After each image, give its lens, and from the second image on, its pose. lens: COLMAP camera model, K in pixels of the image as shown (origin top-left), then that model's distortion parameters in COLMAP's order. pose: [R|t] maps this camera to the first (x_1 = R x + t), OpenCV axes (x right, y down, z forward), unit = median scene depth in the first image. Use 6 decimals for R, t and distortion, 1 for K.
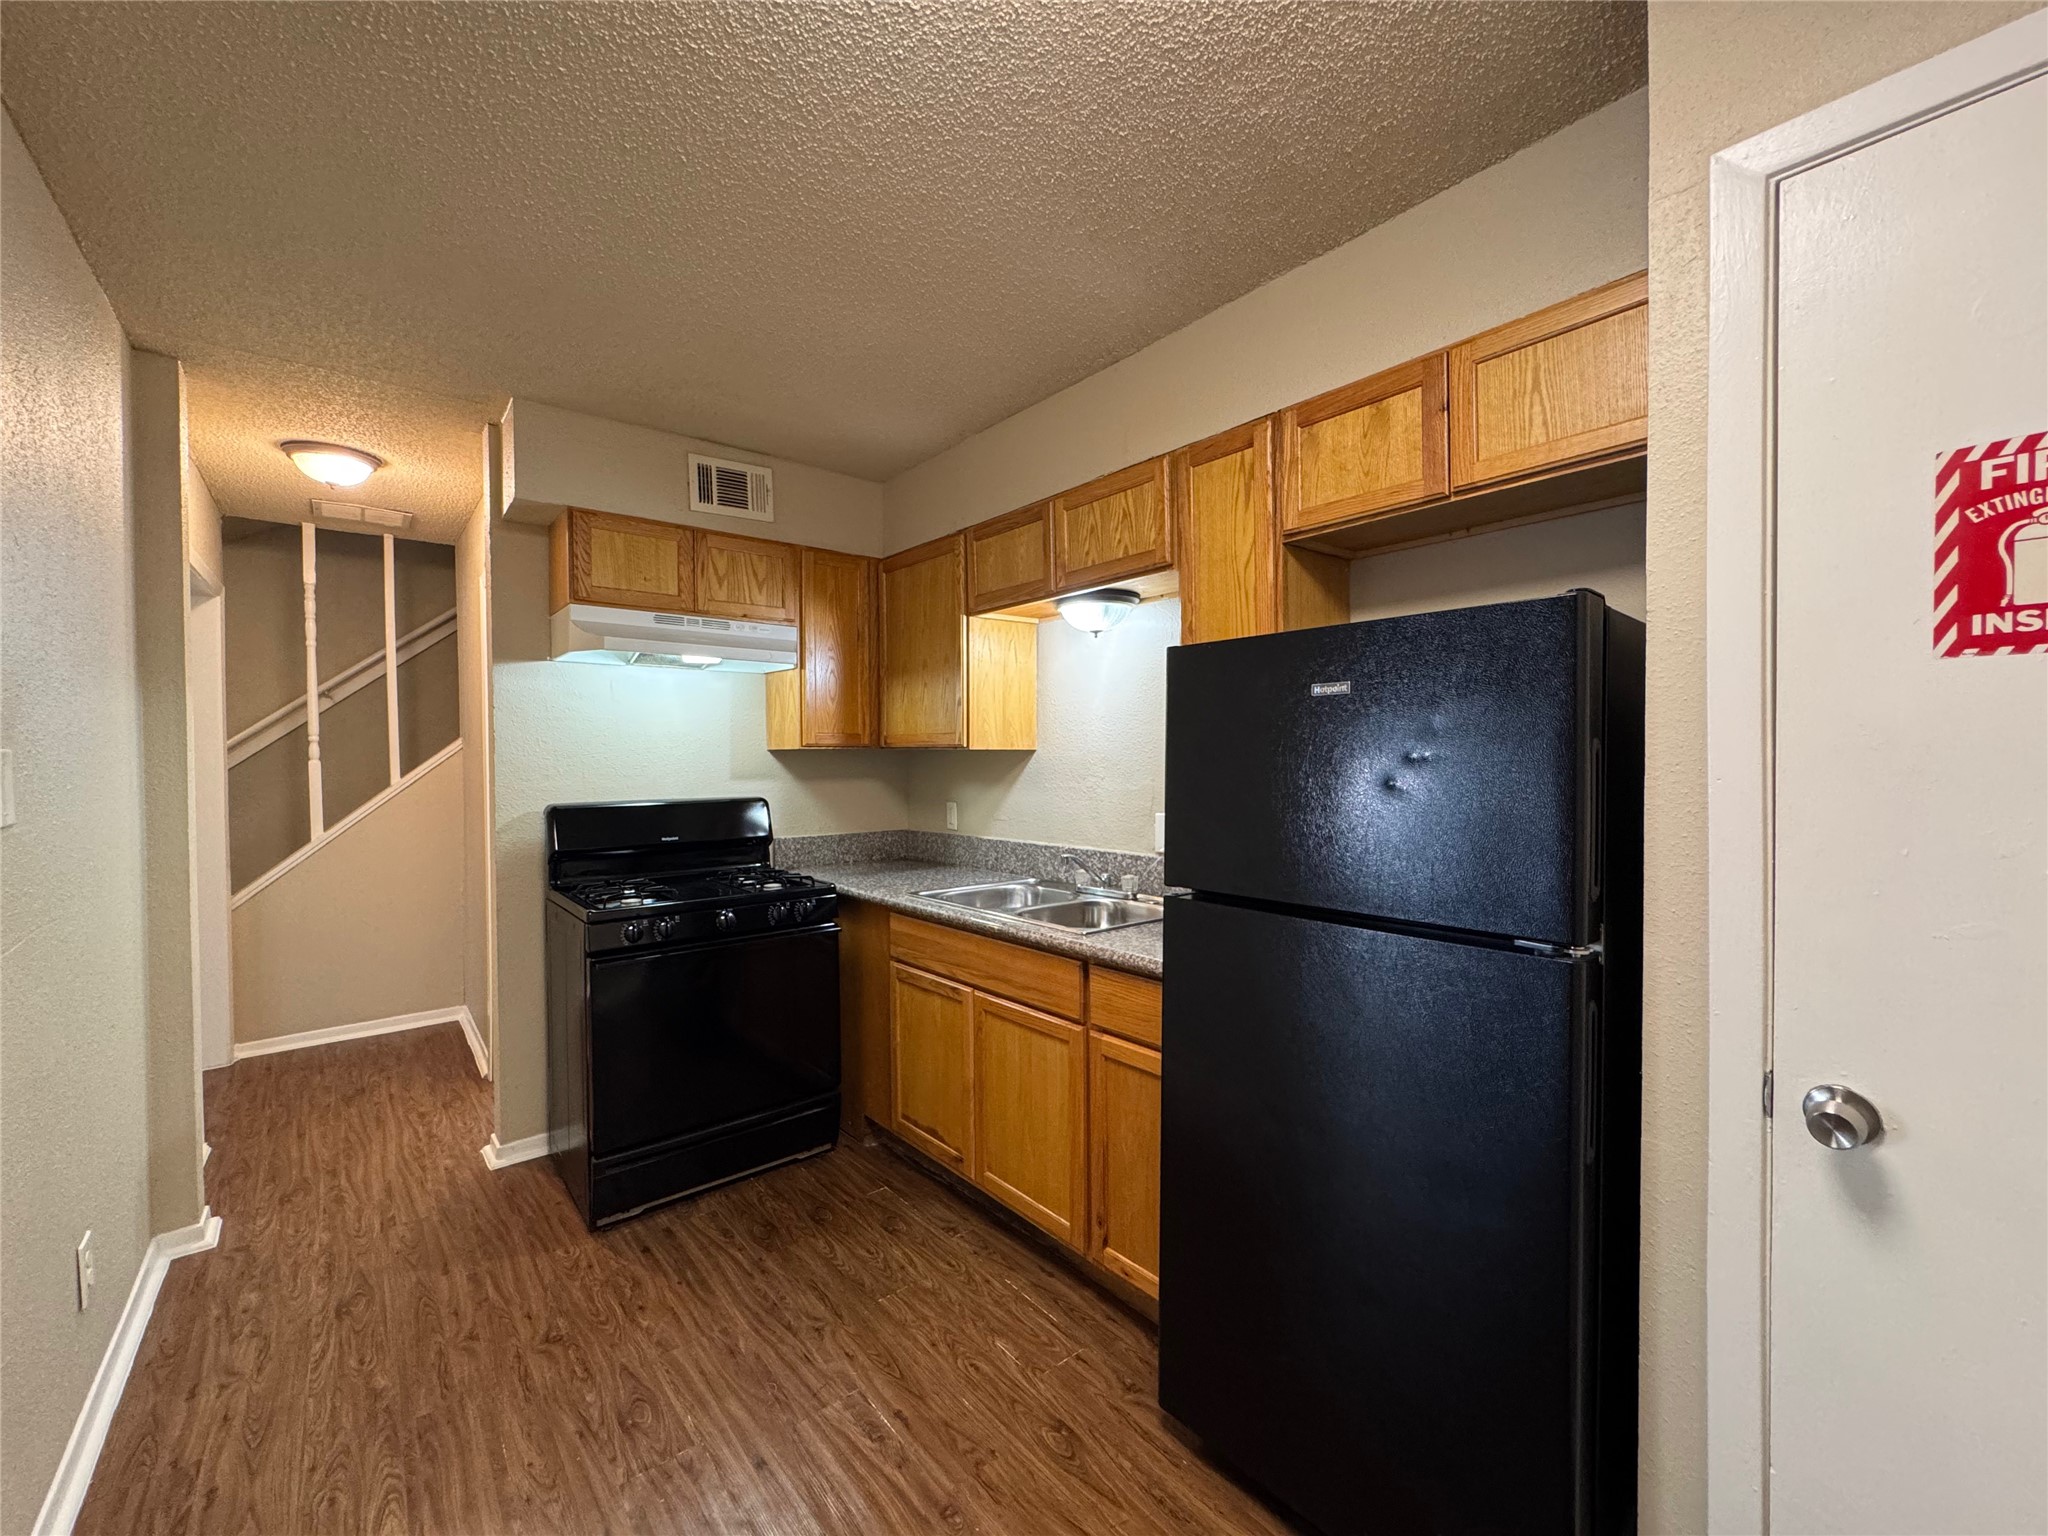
lens RADIAL K [[820.0, 0, 1020.4], [0, 820.0, 770.8], [0, 0, 1]] dist [-0.002891, 0.000986]
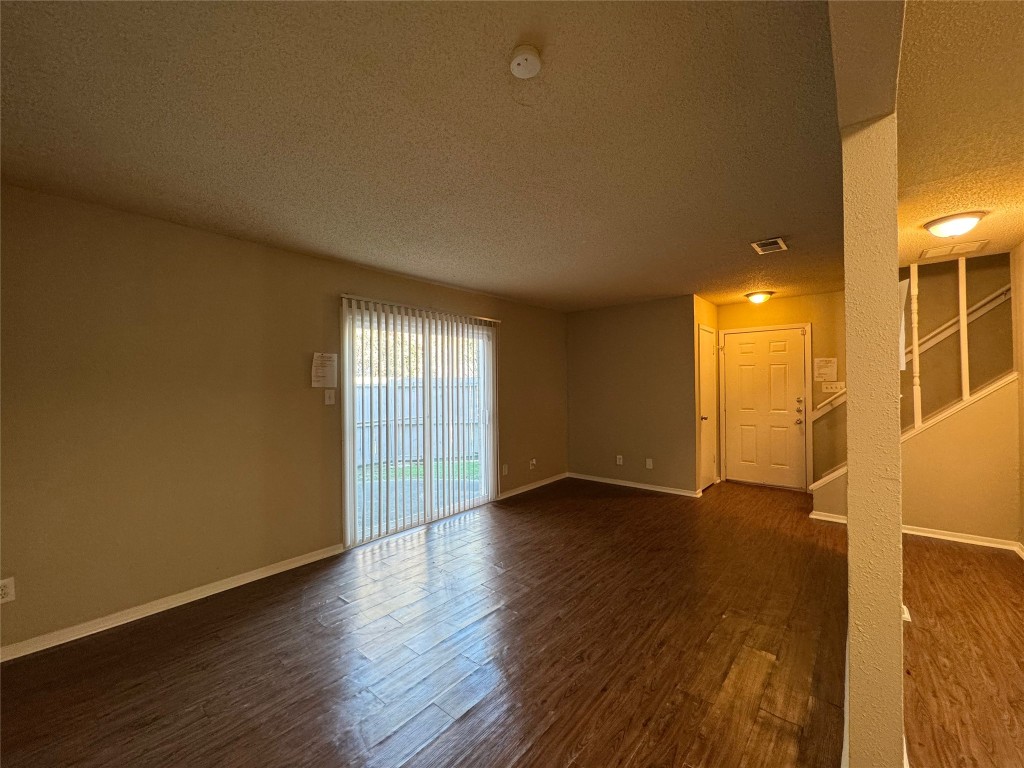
lens RADIAL K [[410.0, 0, 511.3], [0, 410.0, 381.3], [0, 0, 1]] dist [-0.002891, 0.000986]
pose [[0.174381, -0.010860, -0.984618, -0.147406], [-0.015423, 0.999786, -0.013758, 0.007803], [0.984557, 0.017585, 0.174176, -0.190582]]
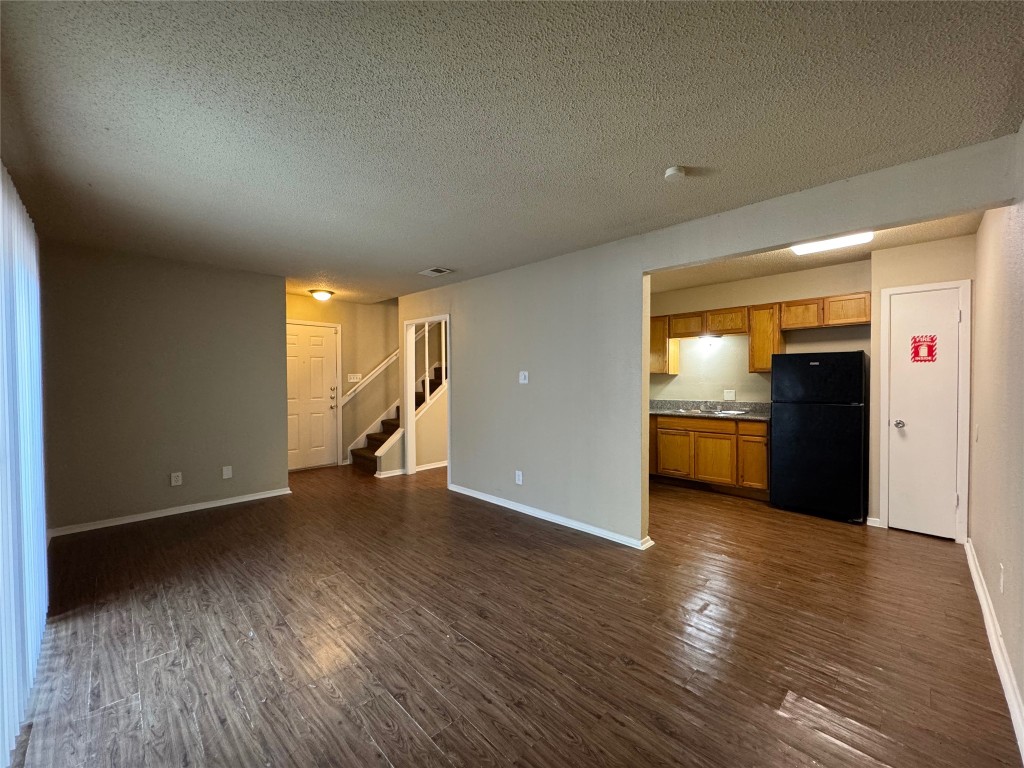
lens RADIAL K [[410.0, 0, 511.3], [0, 410.0, 385.6], [0, 0, 1]] dist [-0.002891, 0.000986]
pose [[0.995151, 0.000656, 0.098355, -1.292221], [-0.000721, 1.000000, 0.000631, 0.035033], [-0.098355, -0.000699, 0.995151, -1.059124]]
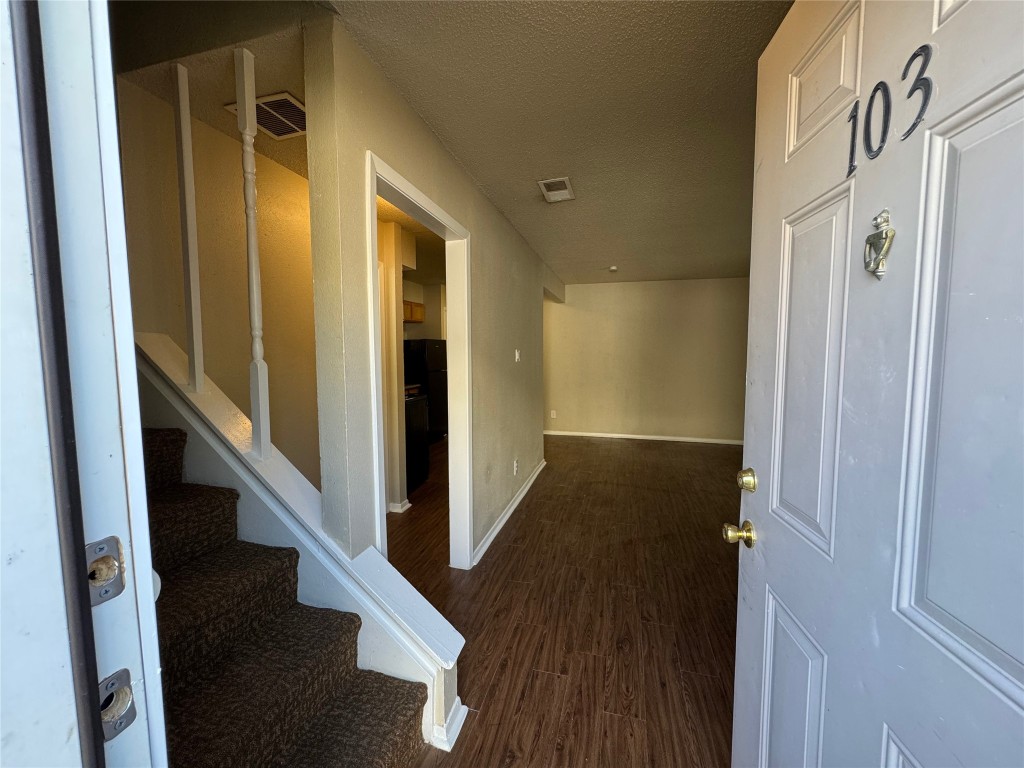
lens RADIAL K [[410.0, 0, 510.8], [0, 410.0, 384.9], [0, 0, 1]] dist [-0.002891, 0.000986]
pose [[-0.577831, -0.059460, 0.813988, -2.477328], [0.021951, 0.995850, 0.088327, -0.031193], [-0.815861, 0.068906, -0.574127, 1.917931]]
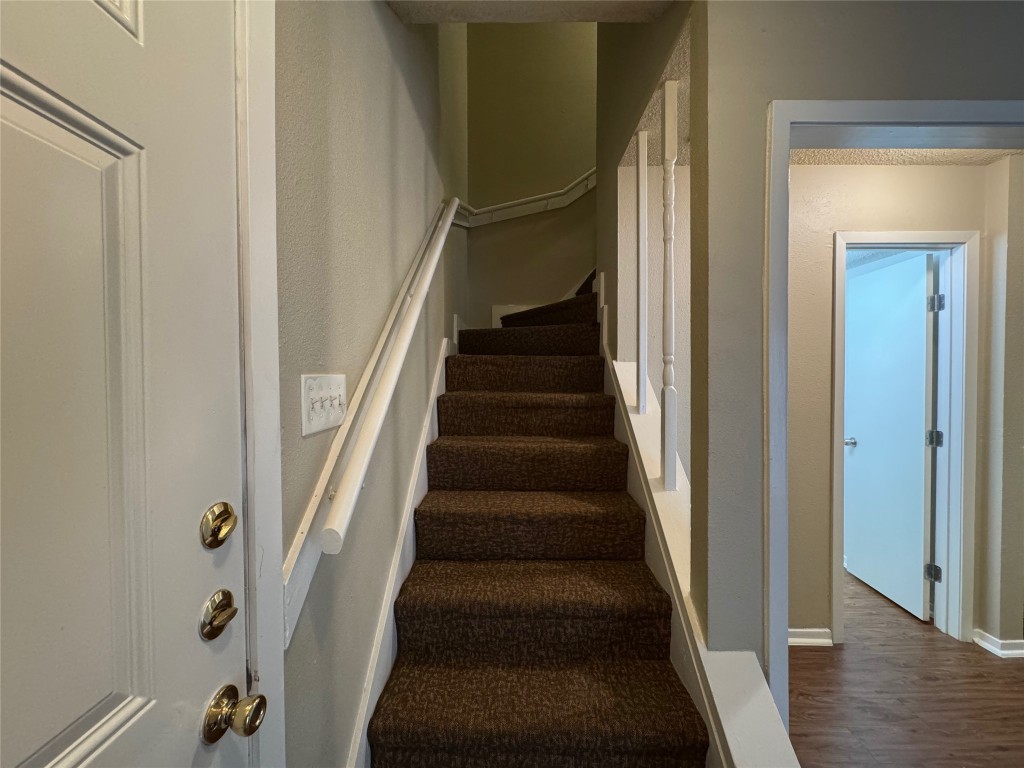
lens RADIAL K [[410.0, 0, 511.2], [0, 410.0, 380.5], [0, 0, 1]] dist [-0.002891, 0.000986]
pose [[0.639540, -0.008908, 0.768706, -2.344704], [0.017892, 0.999834, -0.003299, -0.035922], [-0.768550, 0.015864, 0.639594, 1.603847]]
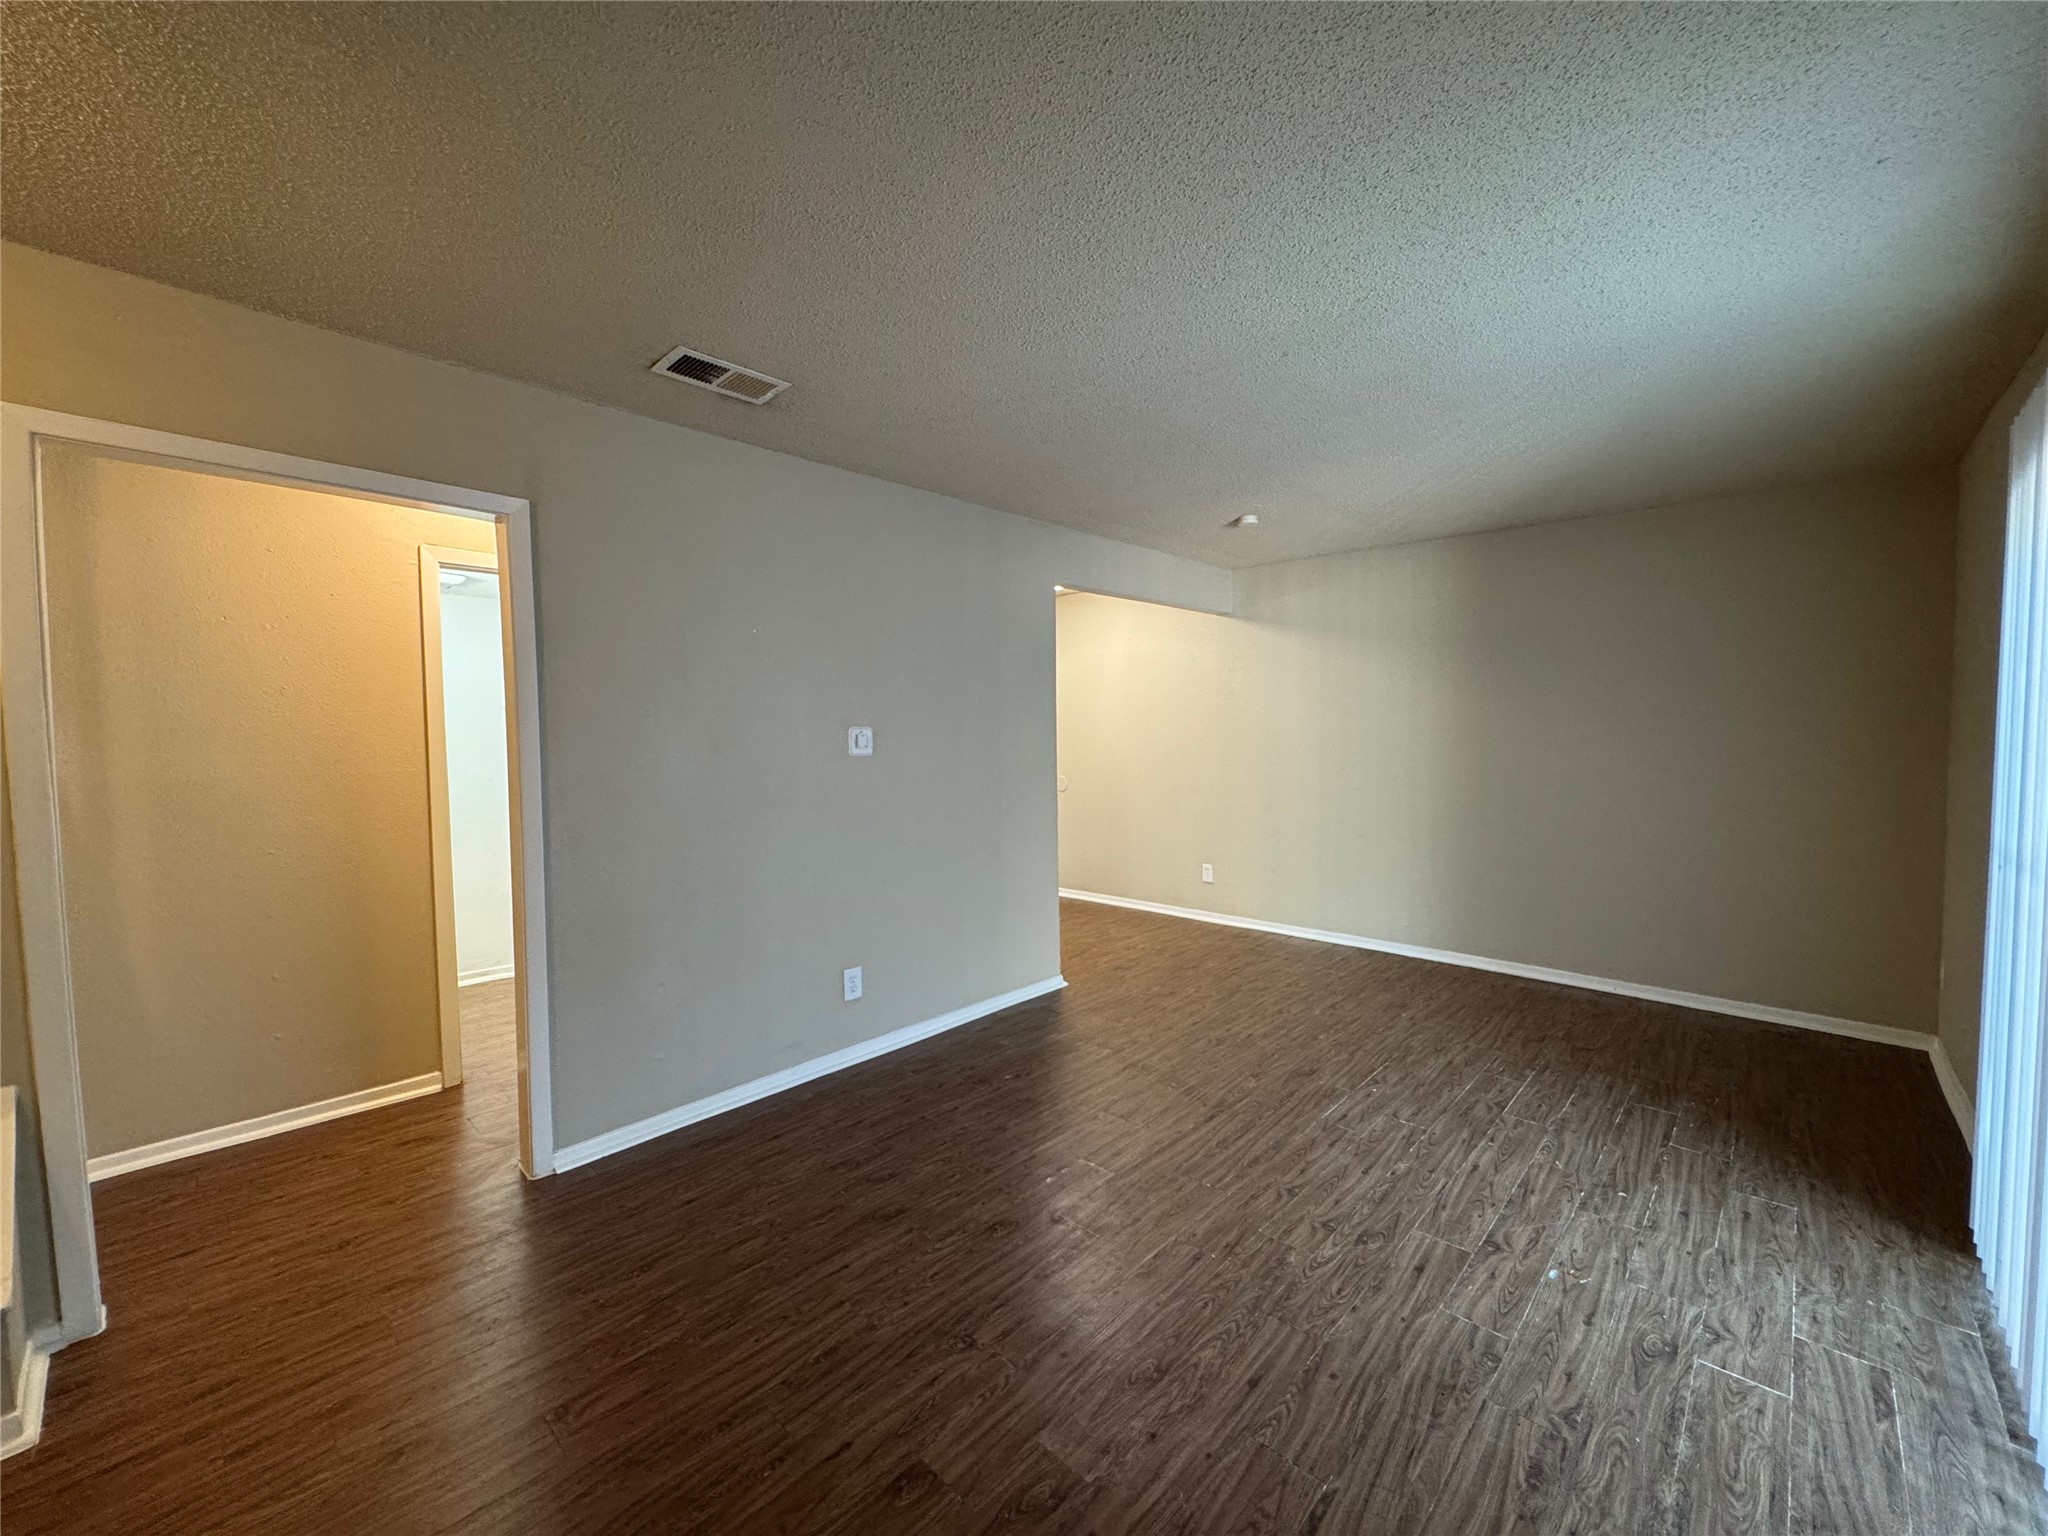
lens RADIAL K [[820.0, 0, 1024.0], [0, 820.0, 770.8], [0, 0, 1]] dist [-0.002891, 0.000986]
pose [[-0.128812, -0.044917, 0.990651, -2.702810], [0.033901, 0.998190, 0.049667, -0.013883], [-0.991089, 0.039982, -0.127056, 0.753458]]
